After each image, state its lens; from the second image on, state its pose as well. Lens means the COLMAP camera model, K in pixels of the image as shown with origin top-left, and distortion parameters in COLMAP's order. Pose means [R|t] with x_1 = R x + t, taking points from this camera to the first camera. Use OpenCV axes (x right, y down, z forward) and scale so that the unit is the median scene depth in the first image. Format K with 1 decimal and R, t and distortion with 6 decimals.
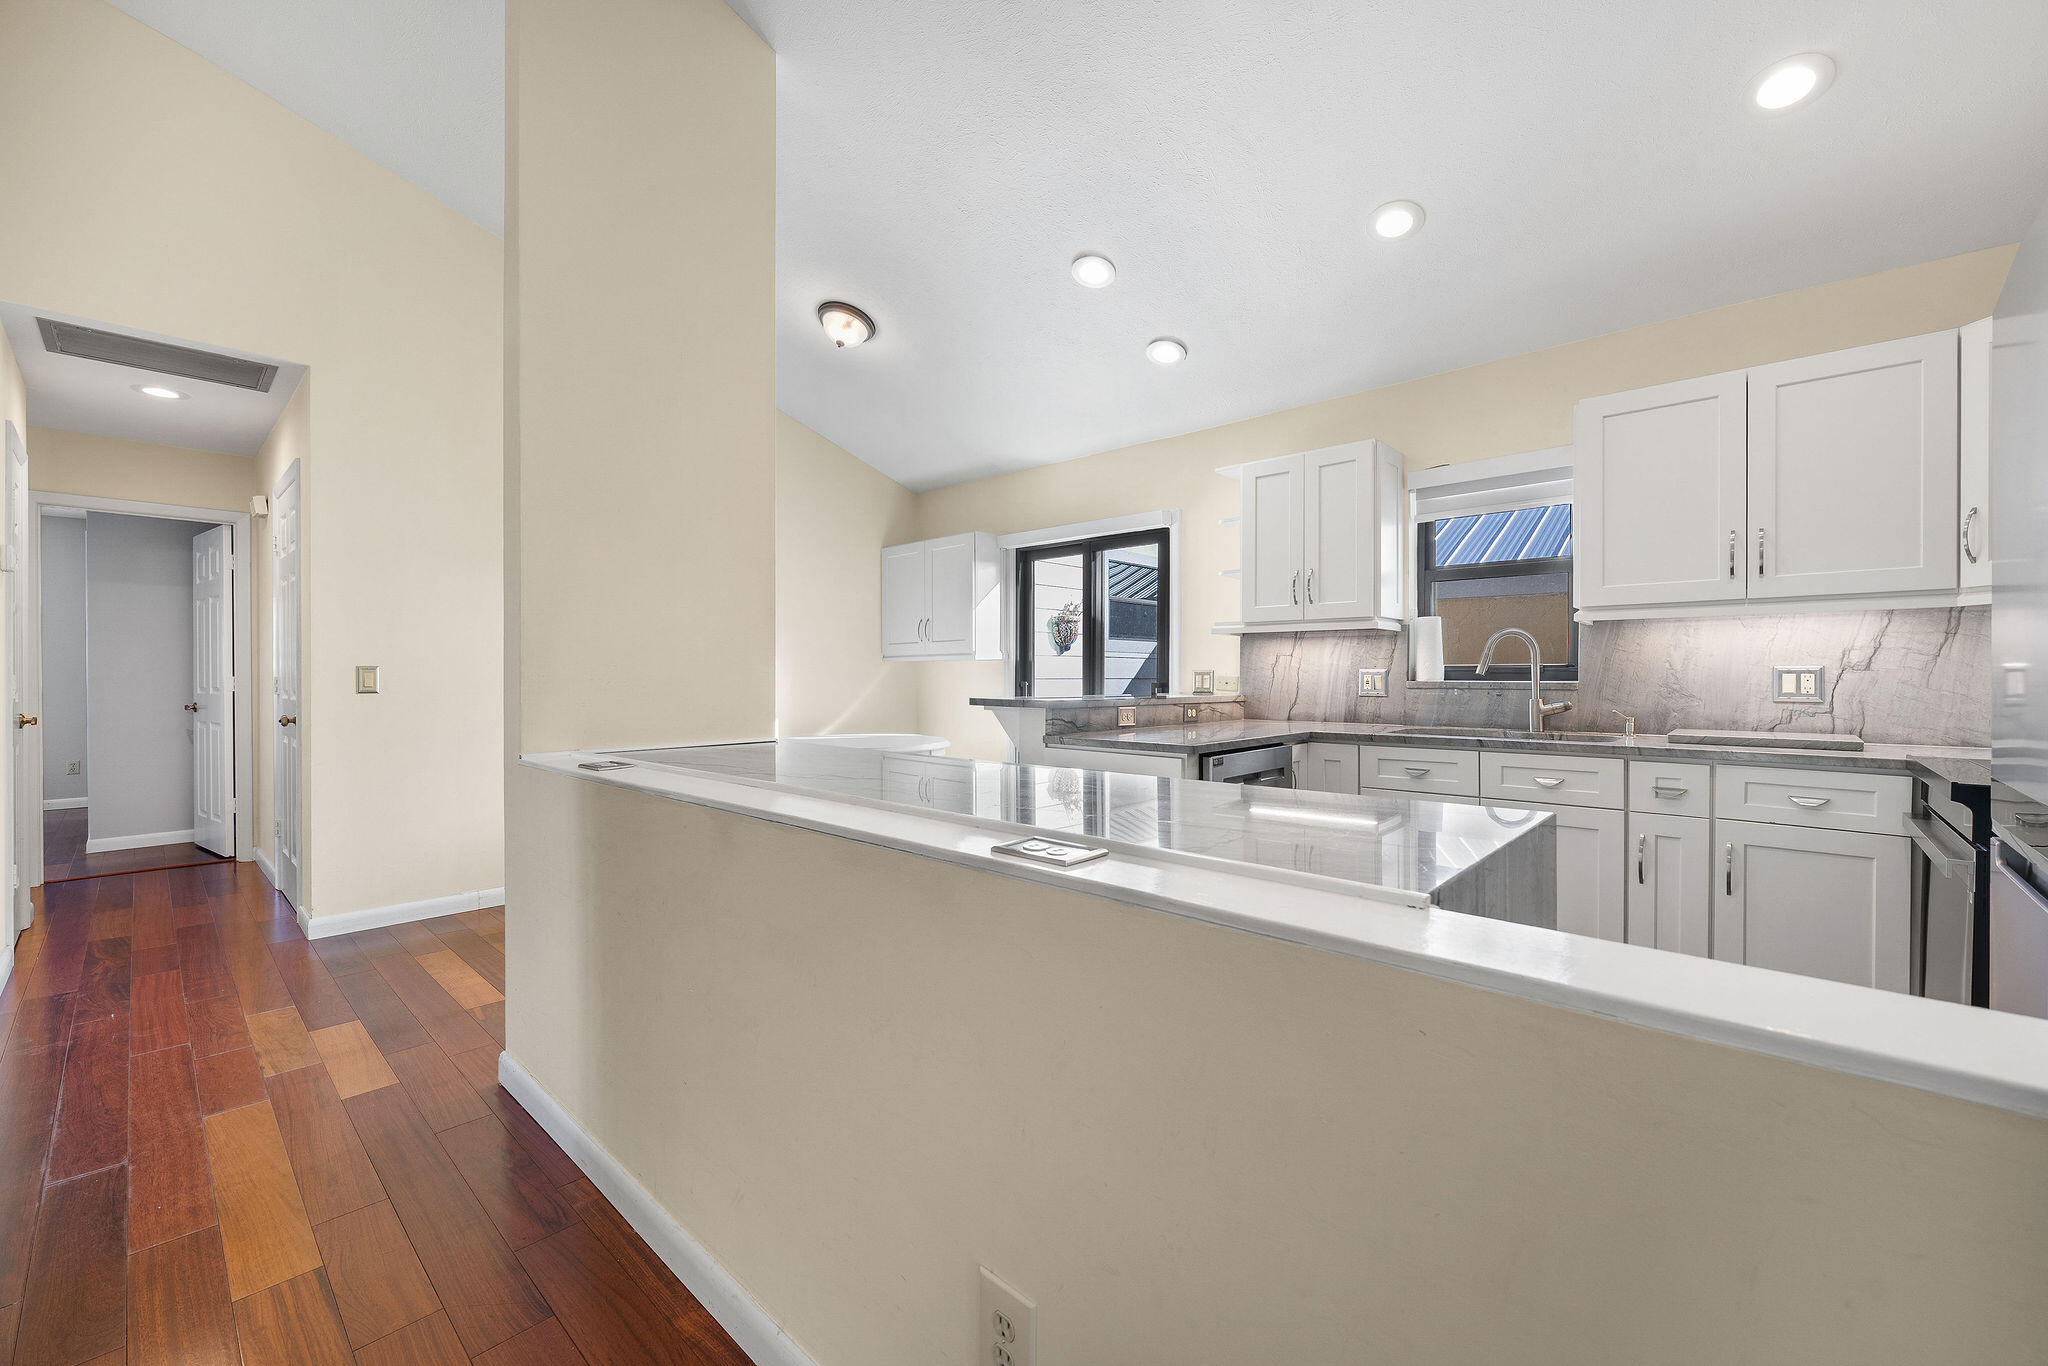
lens RADIAL K [[820.6, 0, 1021.4], [0, 820.6, 679.0], [0, 0, 1]] dist [0.000746, -0.000307]
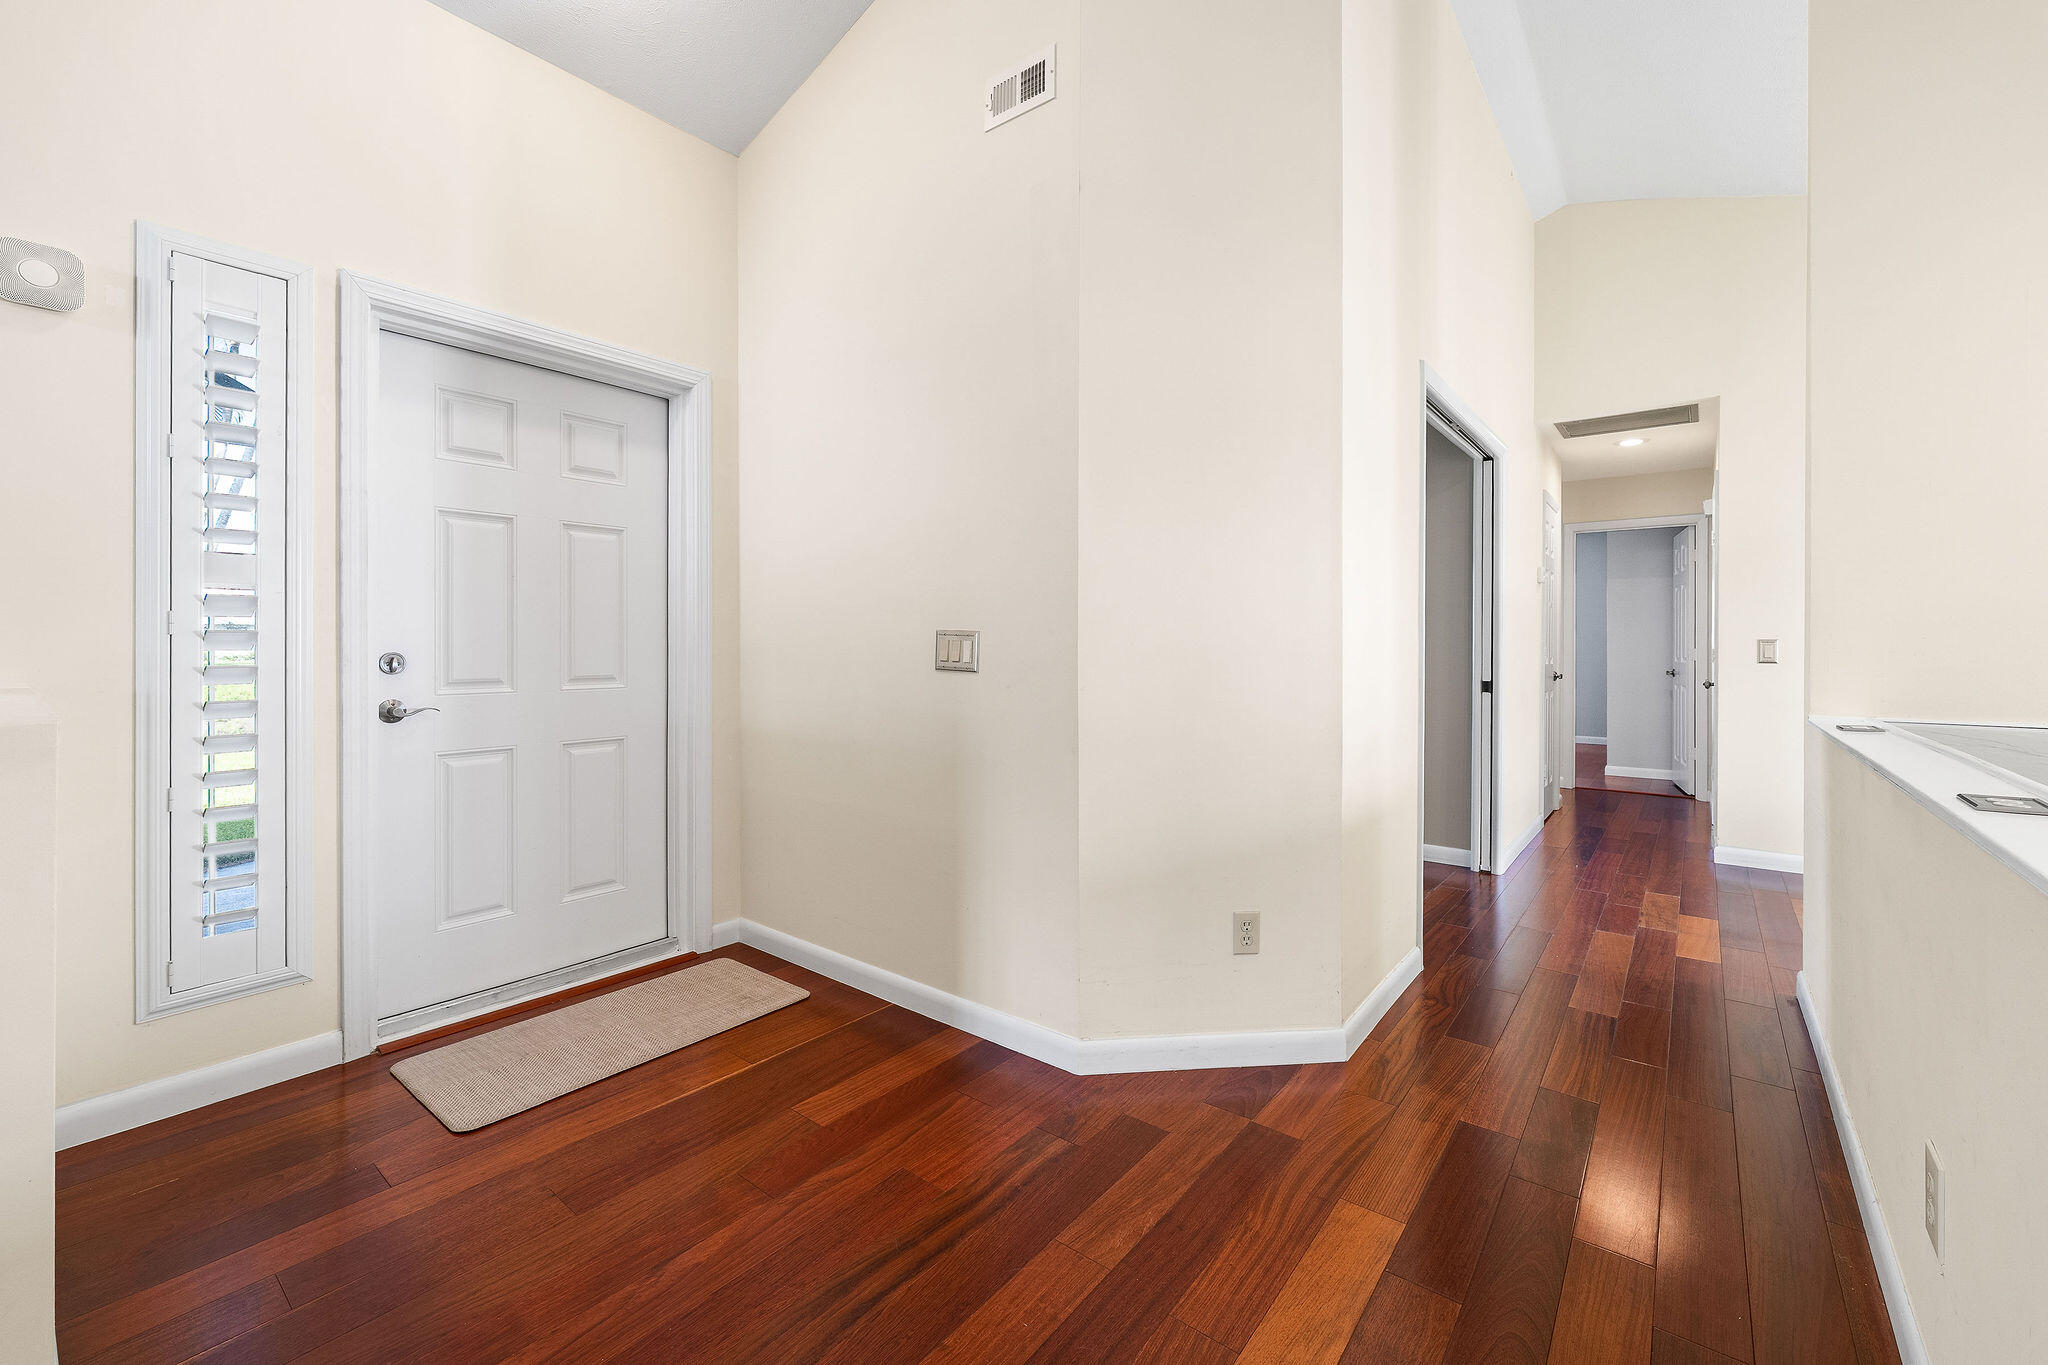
lens RADIAL K [[820.6, 0, 1021.4], [0, 820.6, 678.5], [0, 0, 1]] dist [0.000746, -0.000307]
pose [[0.062607, 0.039070, -0.997273, 0.212892], [-0.004344, 0.999235, 0.038874, -0.000732], [0.998029, 0.001898, 0.062728, -0.085734]]
